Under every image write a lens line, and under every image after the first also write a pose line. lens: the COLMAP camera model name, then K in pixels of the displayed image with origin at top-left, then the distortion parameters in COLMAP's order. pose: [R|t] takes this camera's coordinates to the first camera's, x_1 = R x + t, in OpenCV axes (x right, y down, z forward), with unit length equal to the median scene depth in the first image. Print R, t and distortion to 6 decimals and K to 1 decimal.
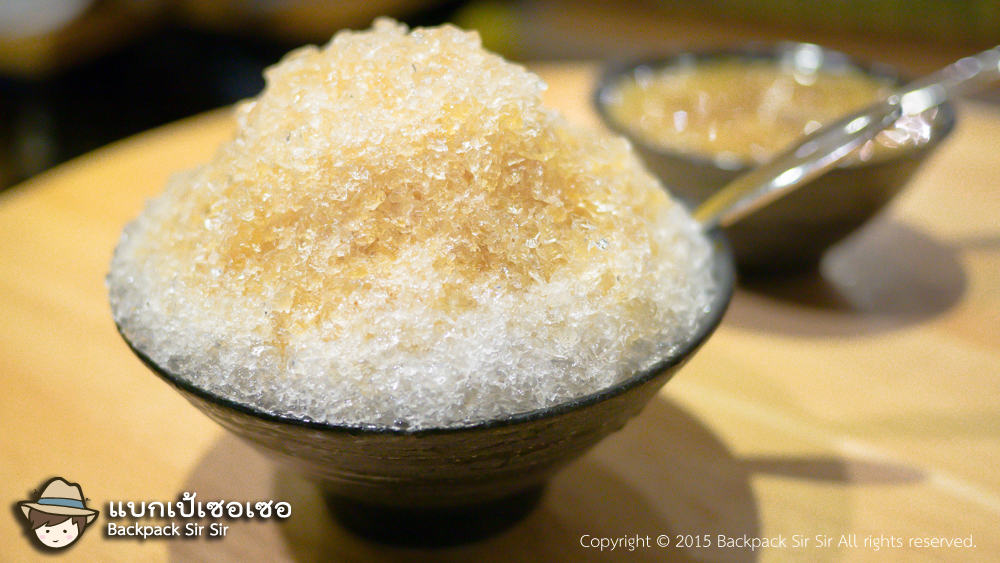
lens RADIAL K [[1256.8, 0, 500.0], [0, 1256.8, 281.5], [0, 0, 1]] dist [-0.004127, -0.002100]
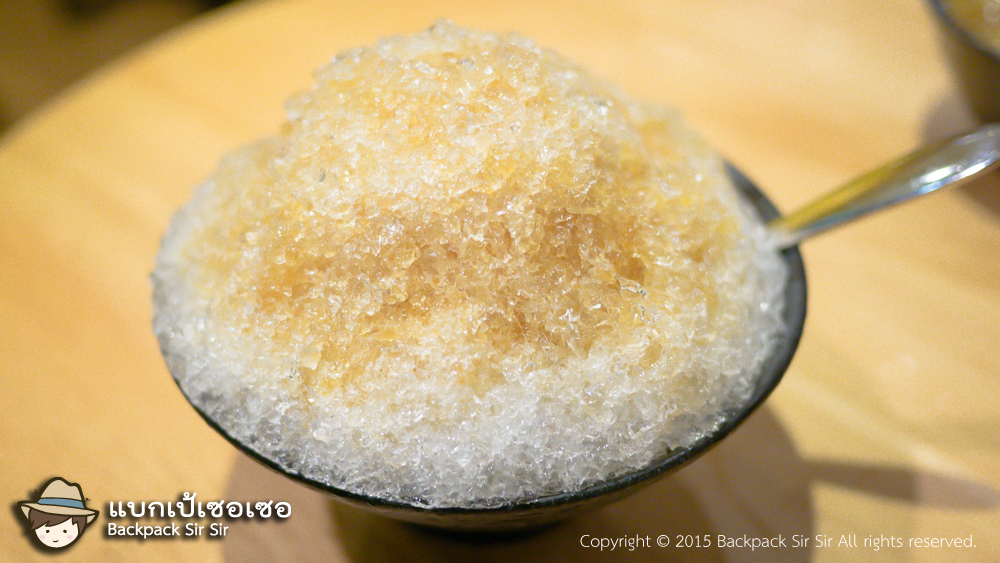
lens RADIAL K [[1256.8, 0, 500.0], [0, 1256.8, 281.5], [0, 0, 1]] dist [-0.004127, -0.002100]
pose [[0.991385, 0.074943, -0.107425, 0.070780], [-0.049692, 0.974025, 0.220921, -0.258792], [0.121192, -0.213680, 0.969357, 0.092953]]
